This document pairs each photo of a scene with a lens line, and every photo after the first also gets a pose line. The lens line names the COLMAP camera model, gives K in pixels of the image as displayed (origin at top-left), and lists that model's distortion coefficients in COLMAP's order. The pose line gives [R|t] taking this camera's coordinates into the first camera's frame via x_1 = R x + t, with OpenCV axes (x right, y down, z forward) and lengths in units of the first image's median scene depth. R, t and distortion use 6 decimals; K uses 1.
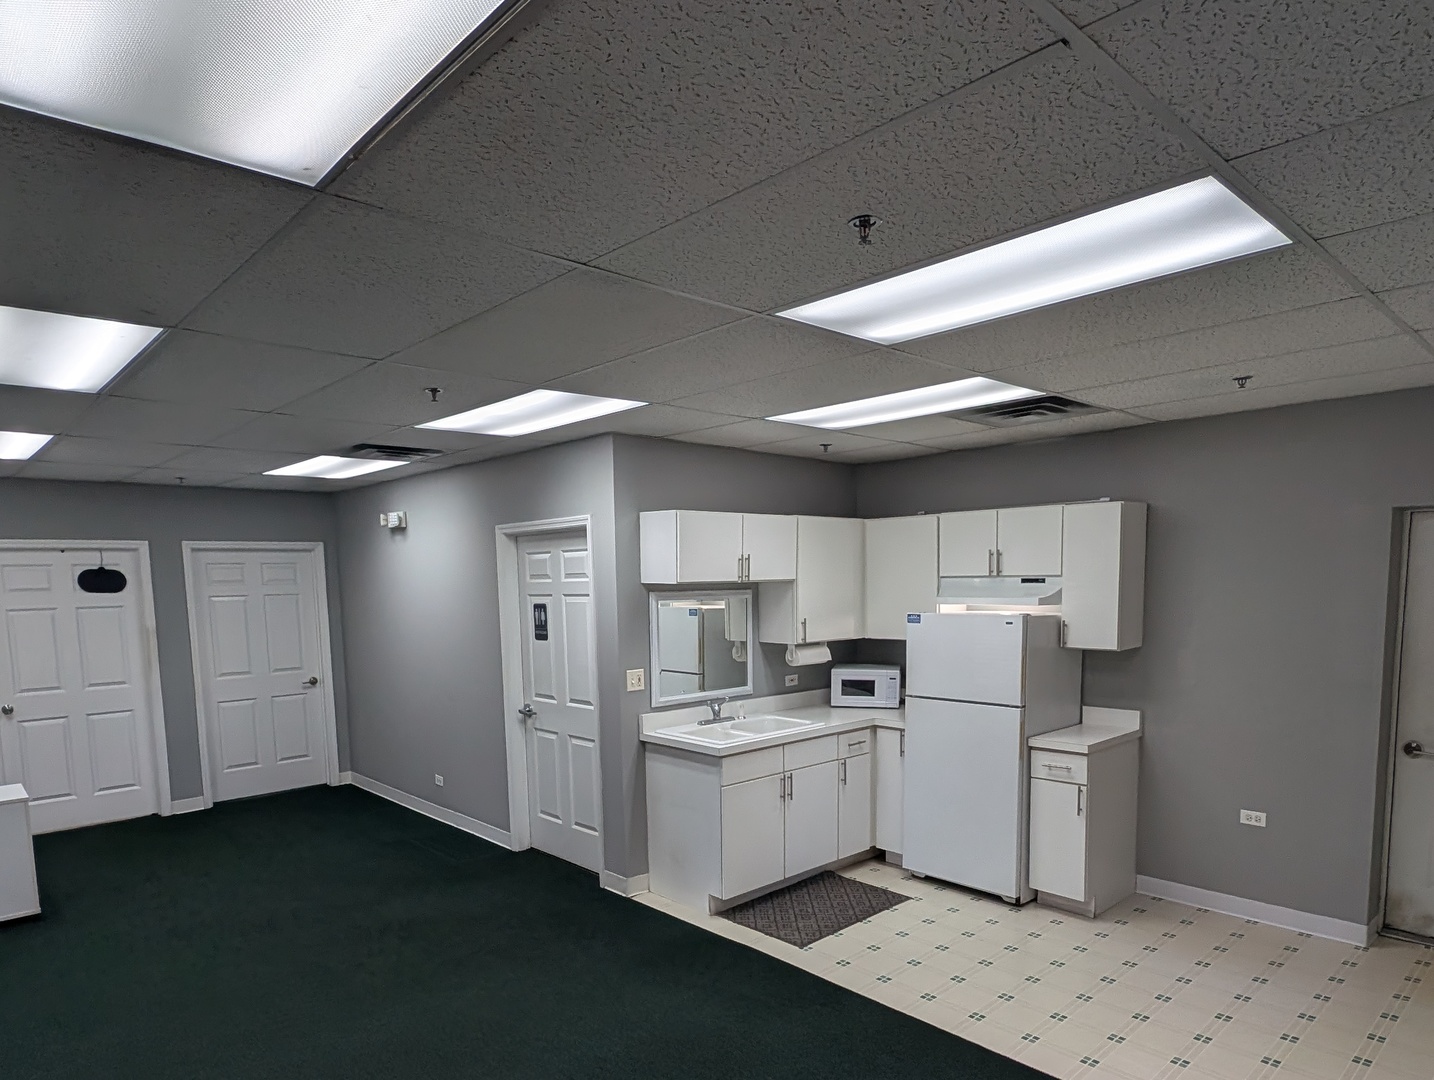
lens RADIAL K [[901.0, 0, 717.0], [0, 901.0, 540.0], [0, 0, 1]] dist [-0.050380, 0.000463]
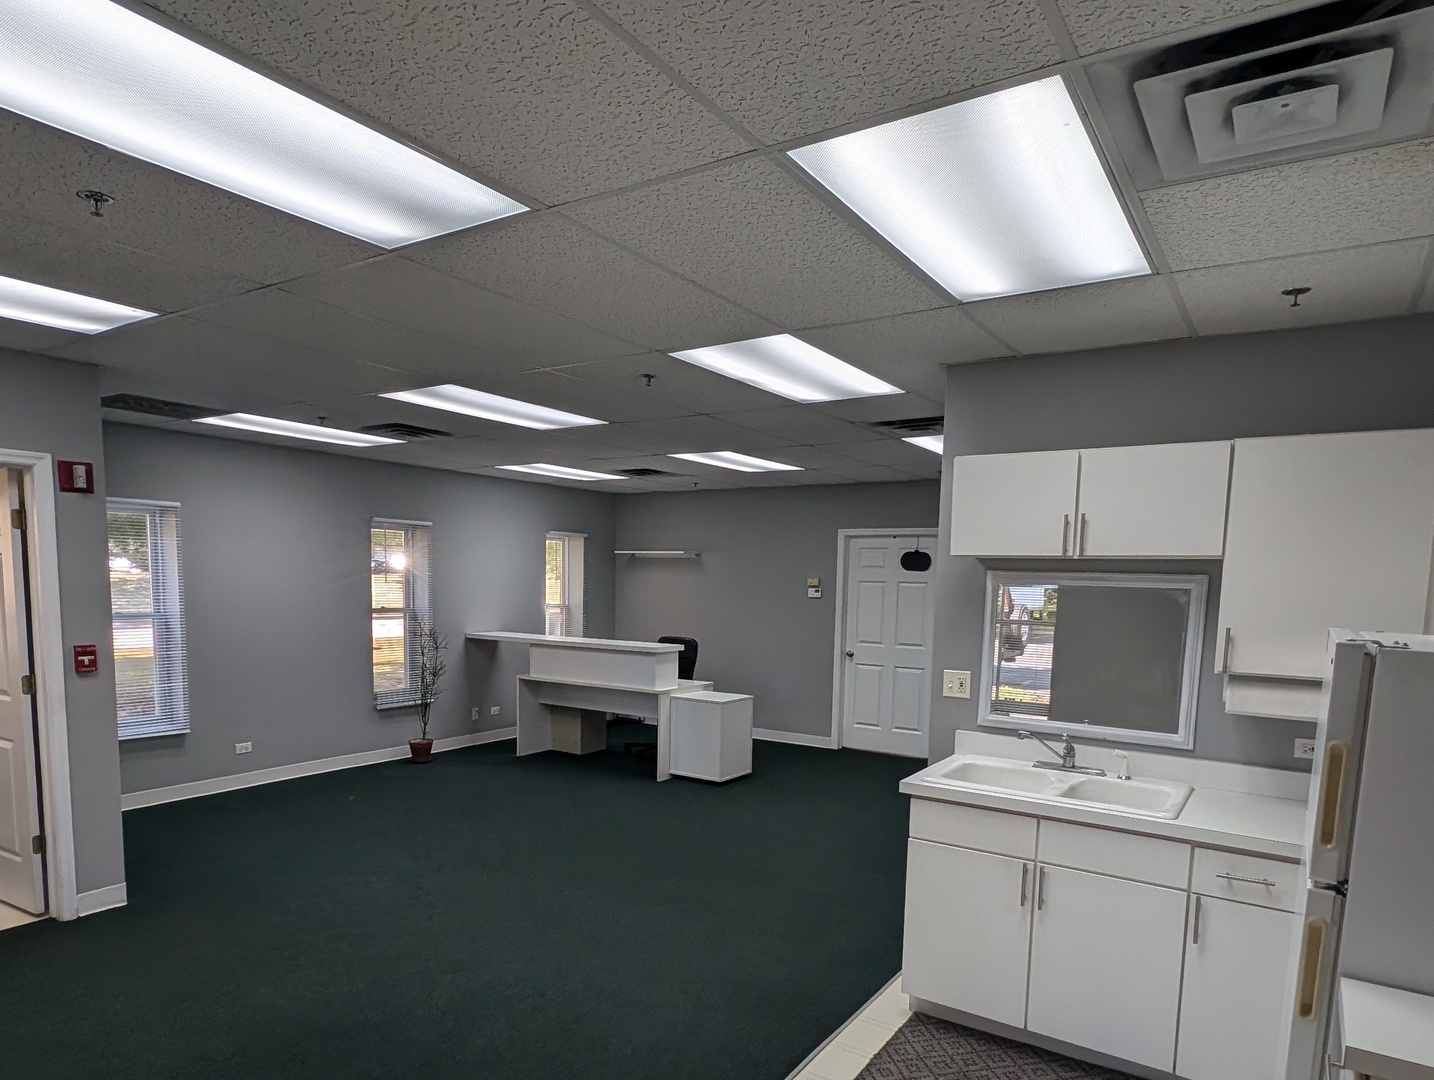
lens RADIAL K [[901.0, 0, 717.0], [0, 901.0, 540.0], [0, 0, 1]] dist [-0.050380, 0.000463]
pose [[0.221204, -0.012862, -0.975143, 0.589735], [0.006472, 0.999910, -0.011720, 0.039376], [0.975206, -0.003719, 0.221267, 0.609649]]
